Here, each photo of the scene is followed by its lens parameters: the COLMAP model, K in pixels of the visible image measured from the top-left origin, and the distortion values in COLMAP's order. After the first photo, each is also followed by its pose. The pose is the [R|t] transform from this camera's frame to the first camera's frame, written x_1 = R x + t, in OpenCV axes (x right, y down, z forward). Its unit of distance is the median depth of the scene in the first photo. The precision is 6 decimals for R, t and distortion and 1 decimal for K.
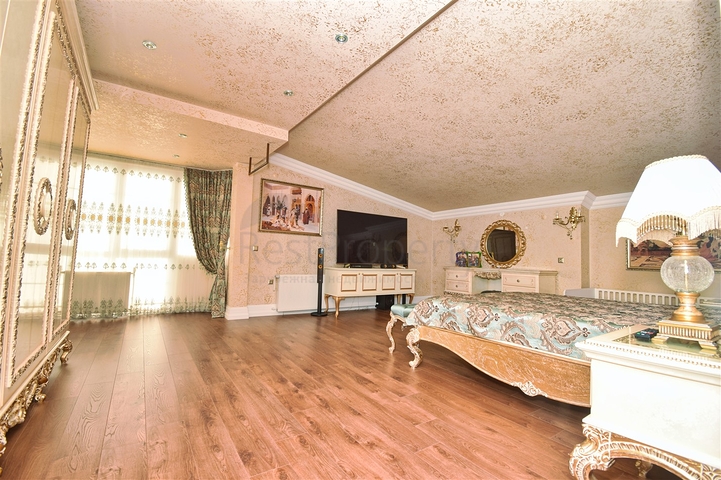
lens RADIAL K [[321.6, 0, 360.6], [0, 321.6, 235.0], [0, 0, 1]] dist [-0.004957, -0.009360]
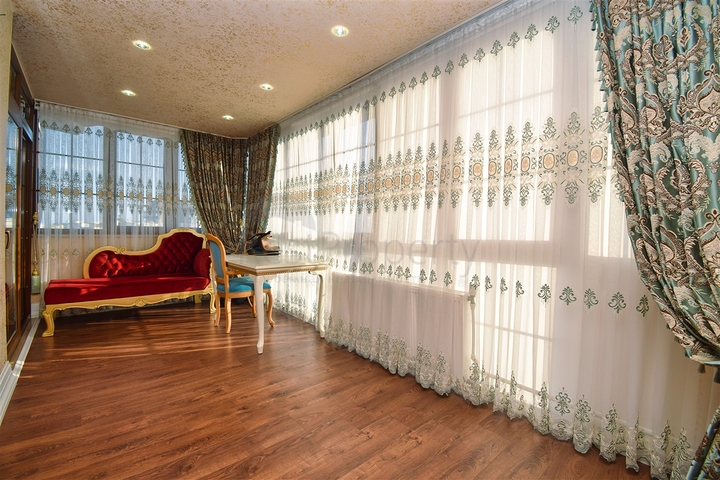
lens RADIAL K [[321.2, 0, 359.3], [0, 321.2, 239.0], [0, 0, 1]] dist [-0.004957, -0.009360]
pose [[0.116654, -0.006954, -0.993148, -0.300970], [0.055586, 0.998454, -0.000462, 0.033547], [0.991616, -0.055151, 0.116860, 0.776411]]
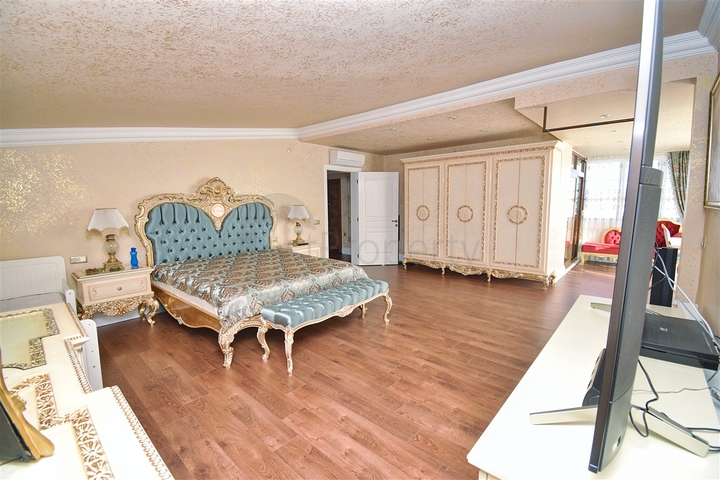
lens RADIAL K [[321.2, 0, 359.0], [0, 321.2, 240.7], [0, 0, 1]] dist [-0.004957, -0.009360]
pose [[-0.972744, 0.009120, -0.231702, 0.306913], [-0.001567, 0.998945, 0.045898, 0.011977], [0.231876, 0.045010, -0.971703, 1.385310]]
